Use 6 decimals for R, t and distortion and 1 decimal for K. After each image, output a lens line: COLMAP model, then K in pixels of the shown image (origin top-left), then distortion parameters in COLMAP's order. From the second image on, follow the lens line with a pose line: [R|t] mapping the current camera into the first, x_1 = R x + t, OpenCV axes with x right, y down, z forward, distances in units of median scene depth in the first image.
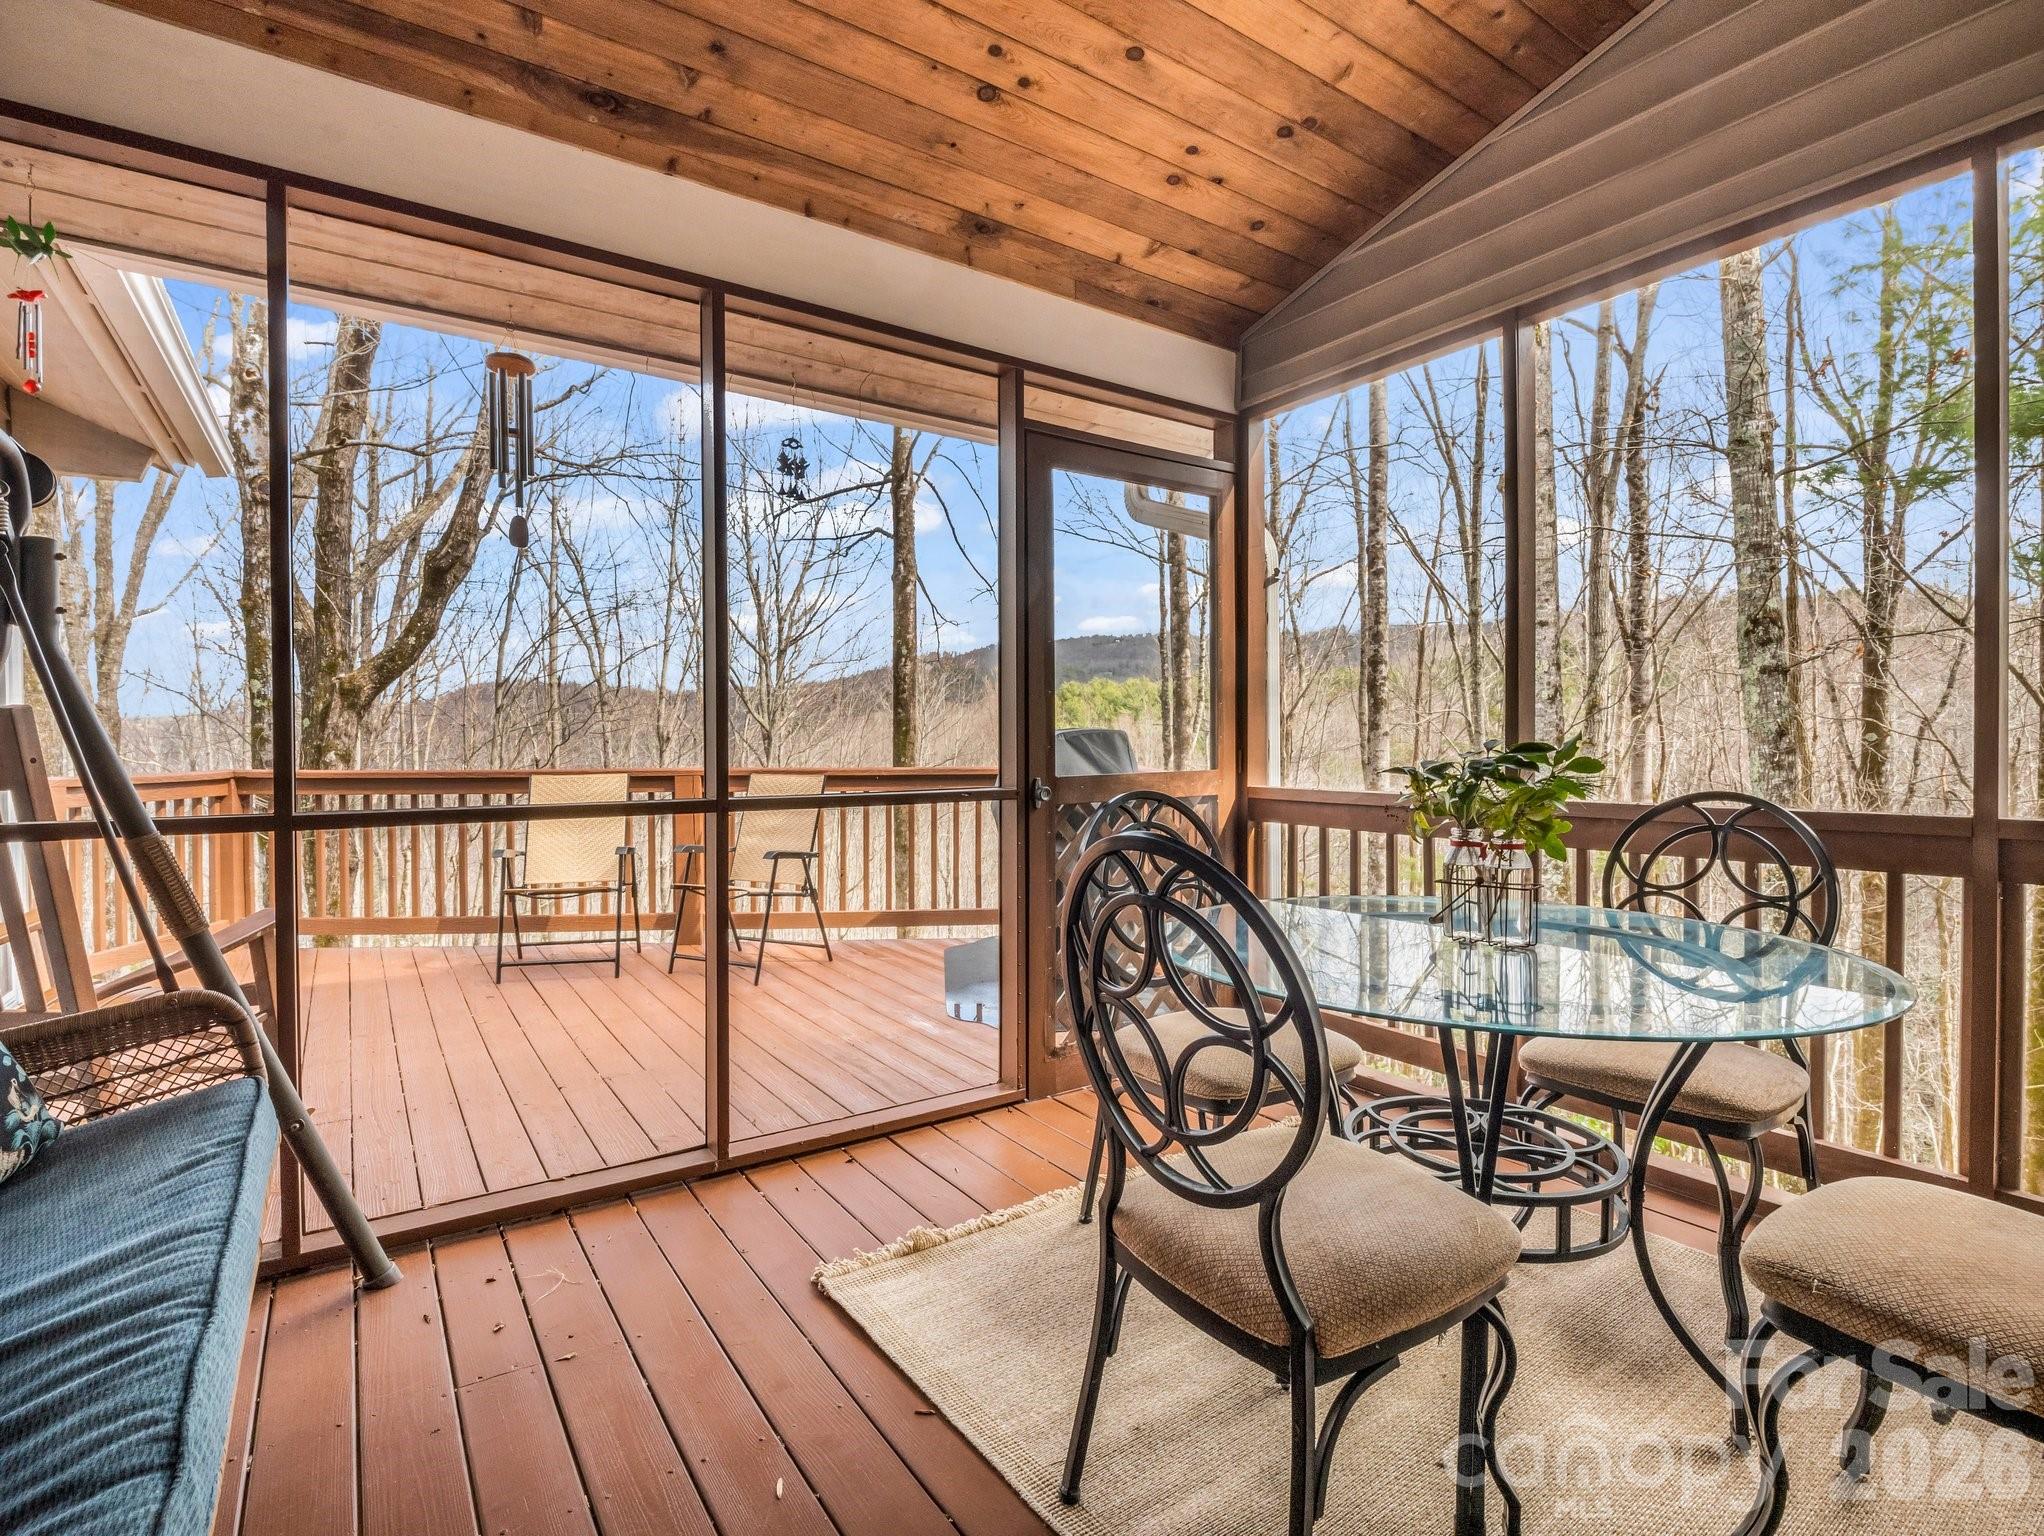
lens RADIAL K [[994.9, 0, 1022.0], [0, 994.9, 768.0], [0, 0, 1]] dist [-0.015777, -0.000360]
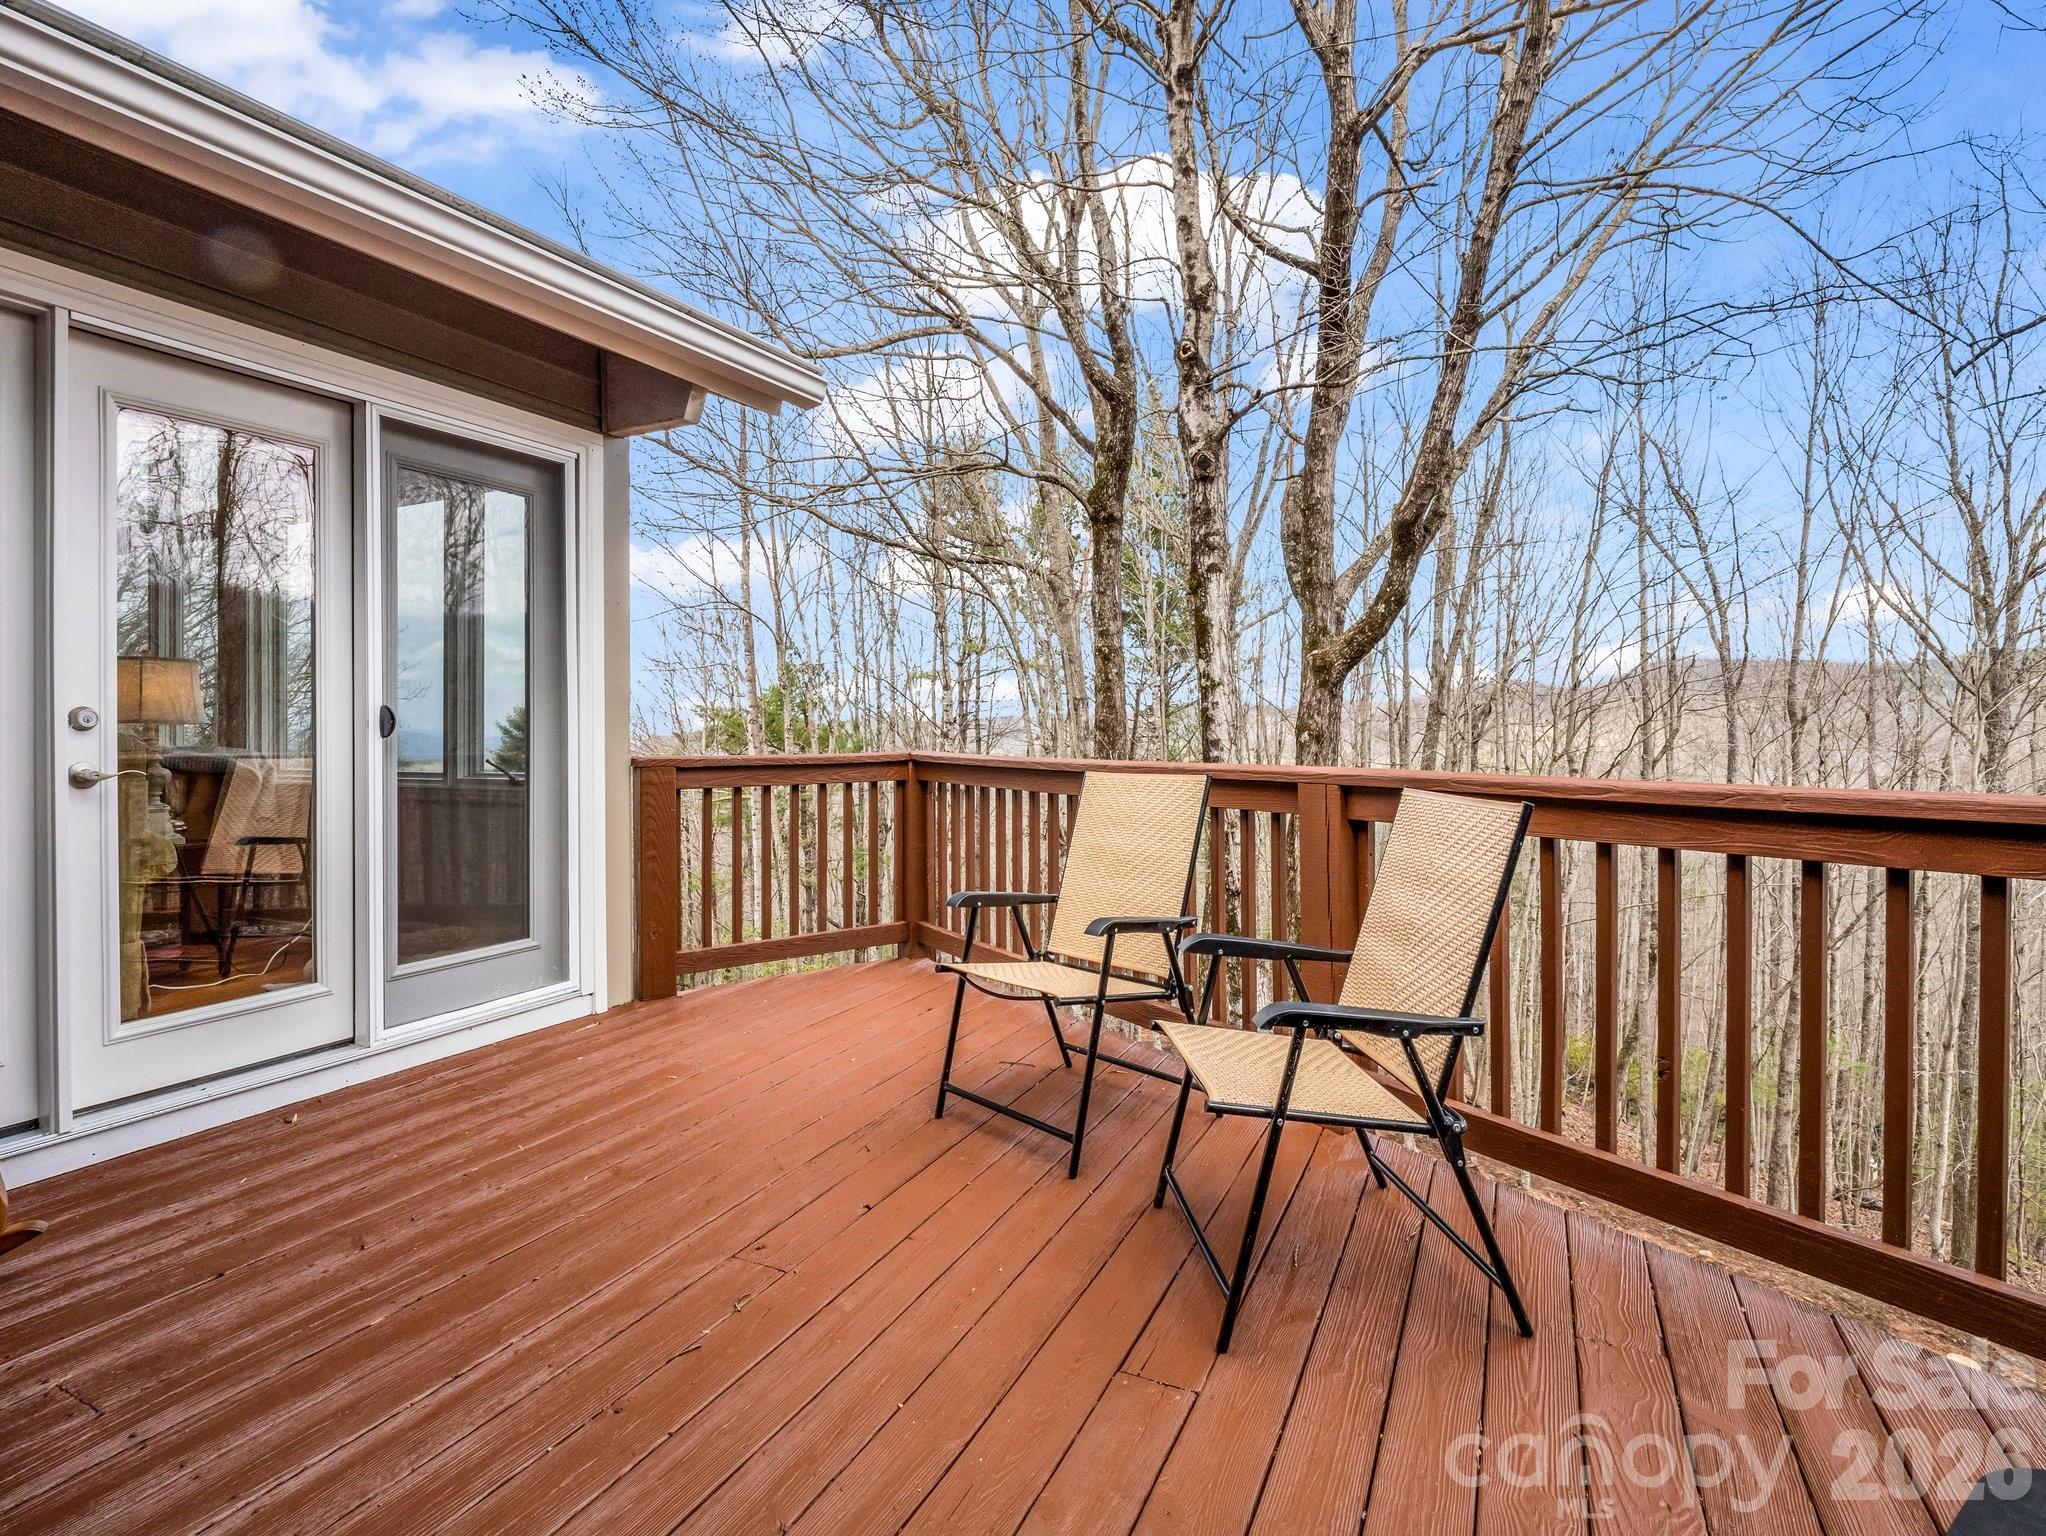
lens RADIAL K [[968.9, 0, 1021.8], [0, 968.9, 756.3], [0, 0, 1]] dist [-0.014522, -0.000600]
pose [[0.477513, 0.037967, -0.877804, 0.005945], [-0.030041, 0.999187, 0.026874, -0.008852], [0.878111, 0.013537, 0.478266, 0.294704]]
